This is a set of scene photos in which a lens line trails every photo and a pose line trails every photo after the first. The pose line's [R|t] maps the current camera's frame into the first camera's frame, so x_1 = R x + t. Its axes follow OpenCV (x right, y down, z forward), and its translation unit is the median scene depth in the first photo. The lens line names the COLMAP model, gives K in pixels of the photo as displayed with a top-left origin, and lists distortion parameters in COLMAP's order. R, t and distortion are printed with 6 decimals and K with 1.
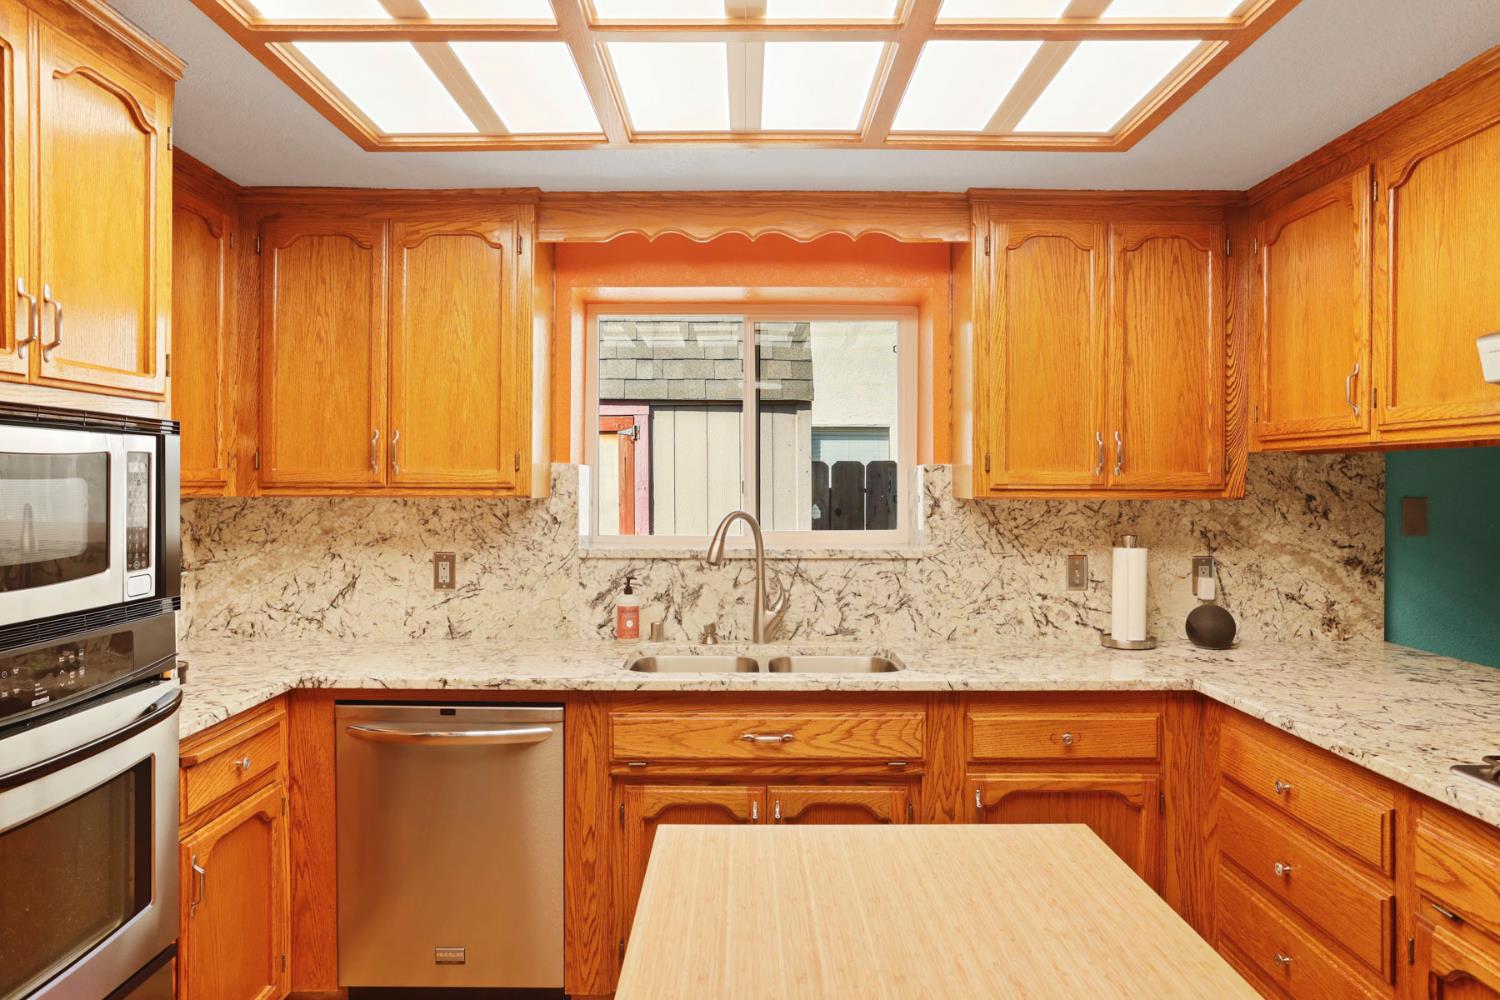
lens RADIAL K [[990.9, 0, 744.0], [0, 990.9, 485.9], [0, 0, 1]] dist [-0.064664, 0.076748]
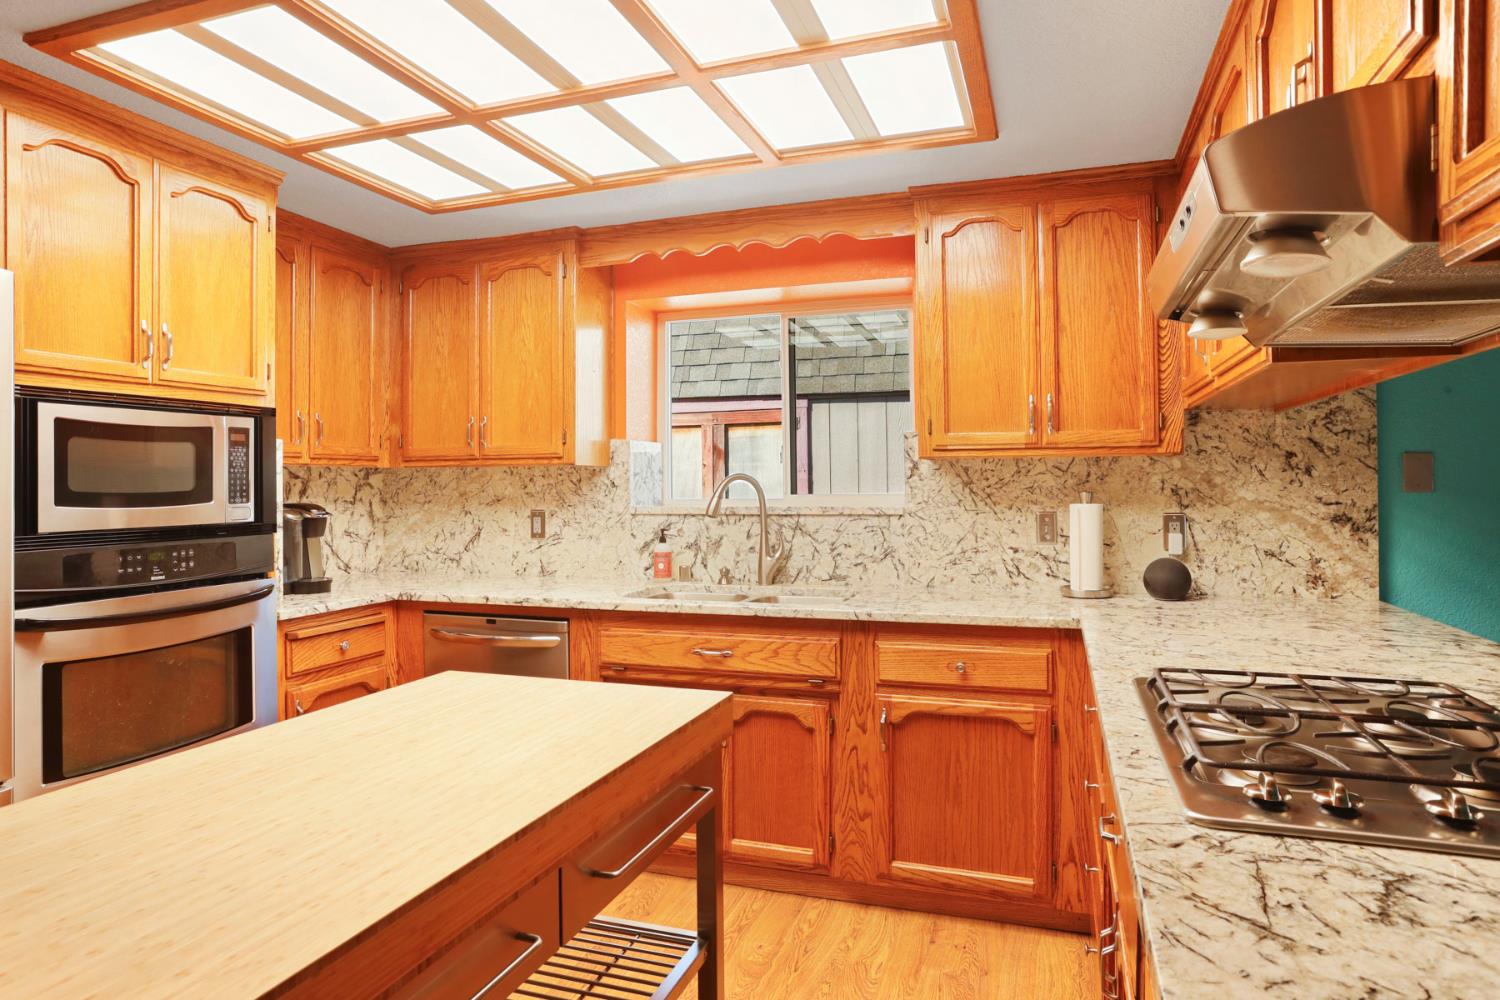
lens RADIAL K [[898.8, 0, 747.4], [0, 898.8, 477.0], [0, 0, 1]] dist [-0.074194, 0.065476]
pose [[0.944816, -0.013037, -0.327342, 0.349775], [0.010244, 0.999895, -0.010256, 0.038707], [0.327441, 0.006337, 0.944850, -0.033884]]
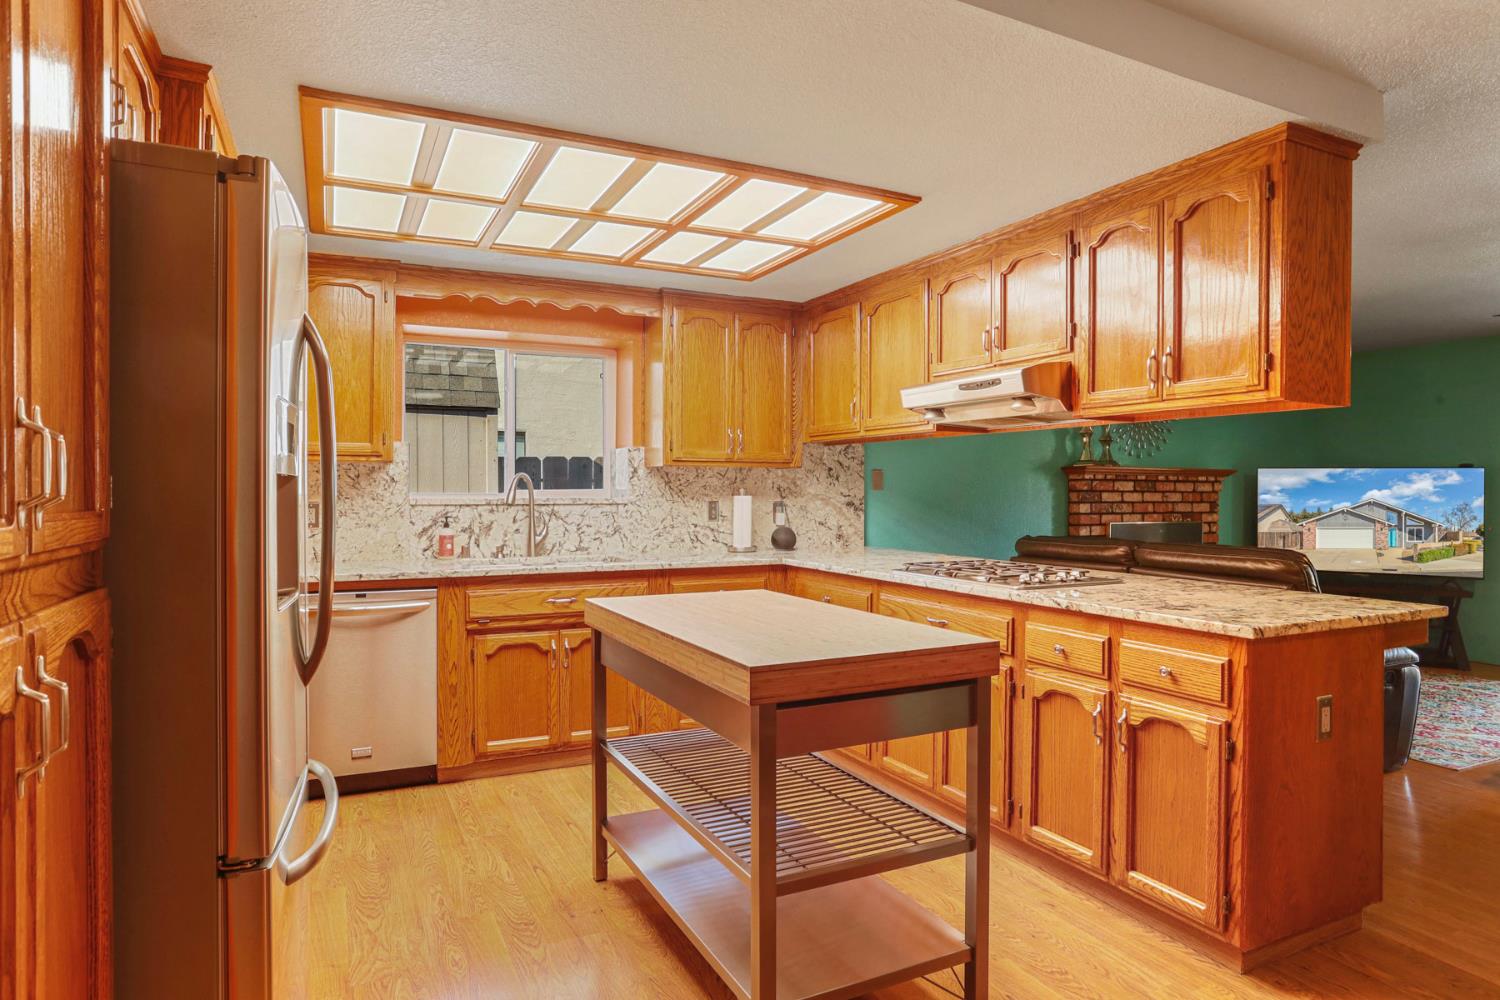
lens RADIAL K [[862.7, 0, 750.0], [0, 862.7, 500.0], [0, 0, 1]] dist [-0.102081, 0.098229]
pose [[0.896389, -0.006443, 0.443221, -0.276427], [0.001037, 0.999922, 0.012438, 0.049705], [-0.443266, -0.010690, 0.896326, -0.388762]]
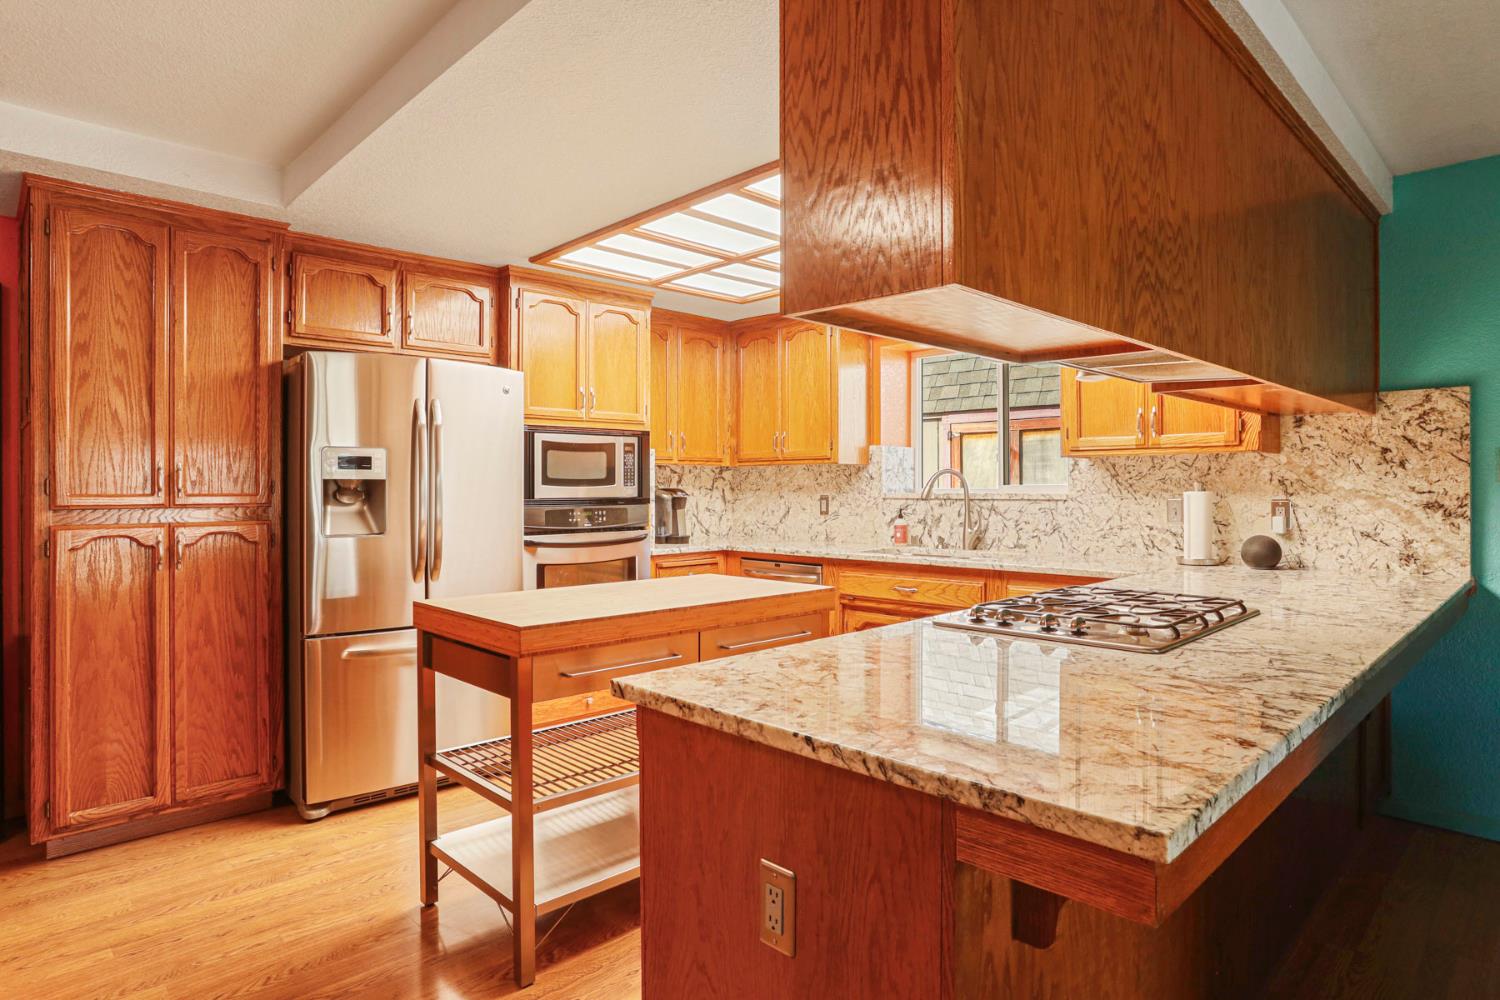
lens RADIAL K [[845.9, 0, 751.7], [0, 845.9, 489.5], [0, 0, 1]] dist [-0.063141, 0.047676]
pose [[0.700534, -0.002866, -0.713614, 0.755800], [0.003636, 0.999993, -0.000447, 0.056714], [0.713610, -0.002282, 0.700539, -0.235282]]
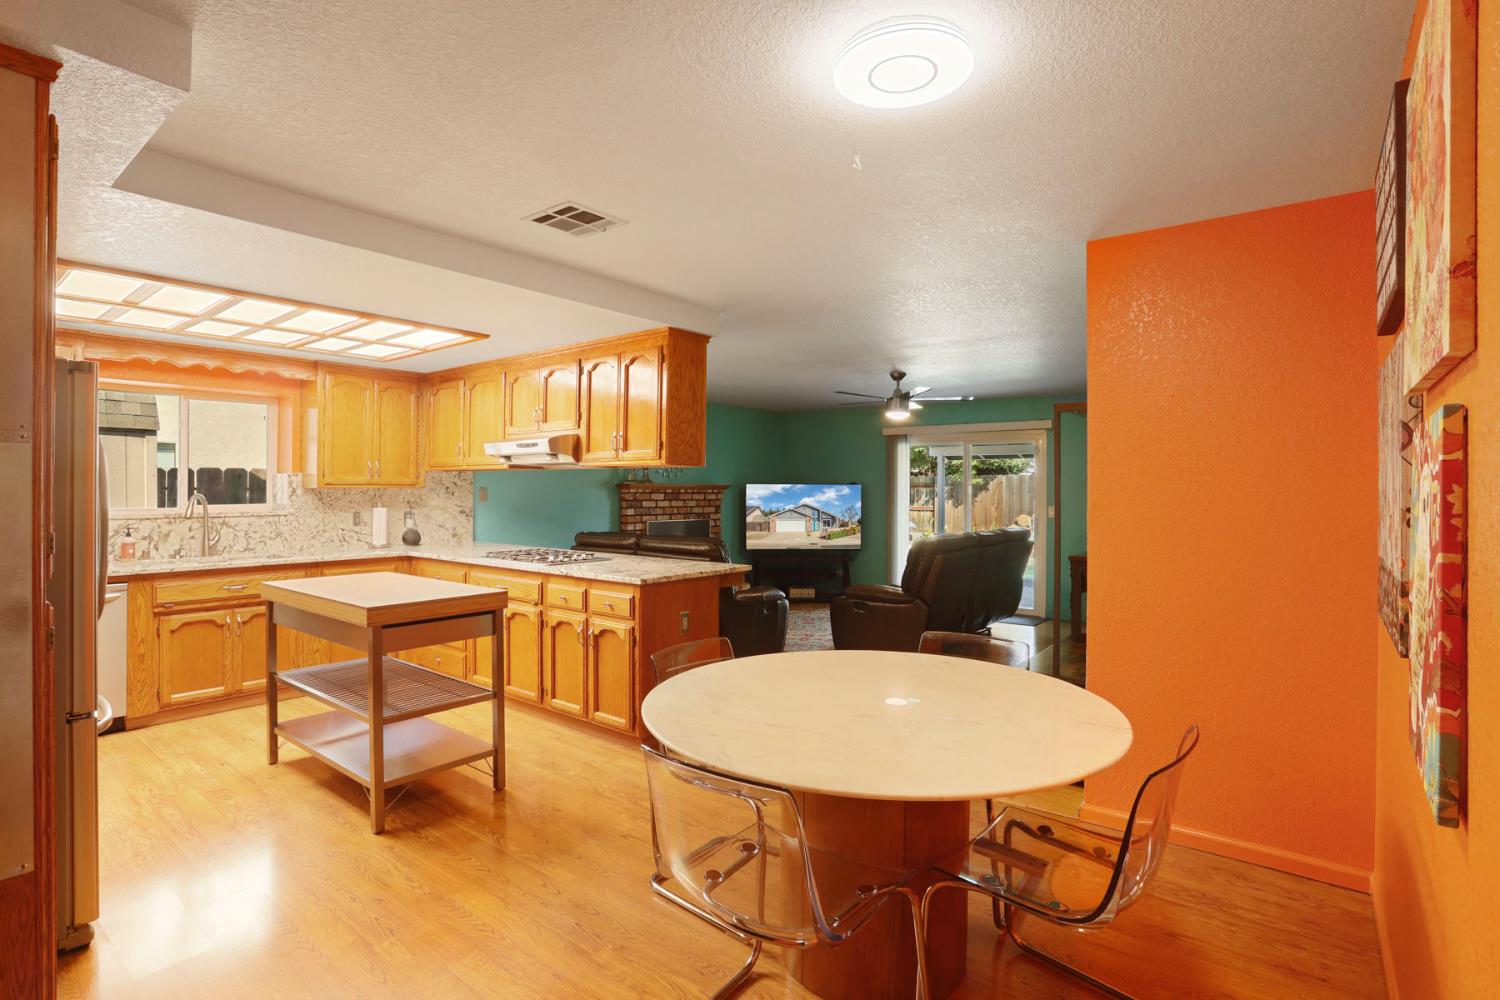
lens RADIAL K [[728.6, 0, 730.4], [0, 728.6, 486.0], [0, 0, 1]] dist [-0.064339, 0.031097]
pose [[0.633304, 0.001201, 0.773902, -0.441345], [0.001133, 0.999996, -0.002478, 0.012620], [-0.773902, 0.002446, 0.633300, -0.817460]]
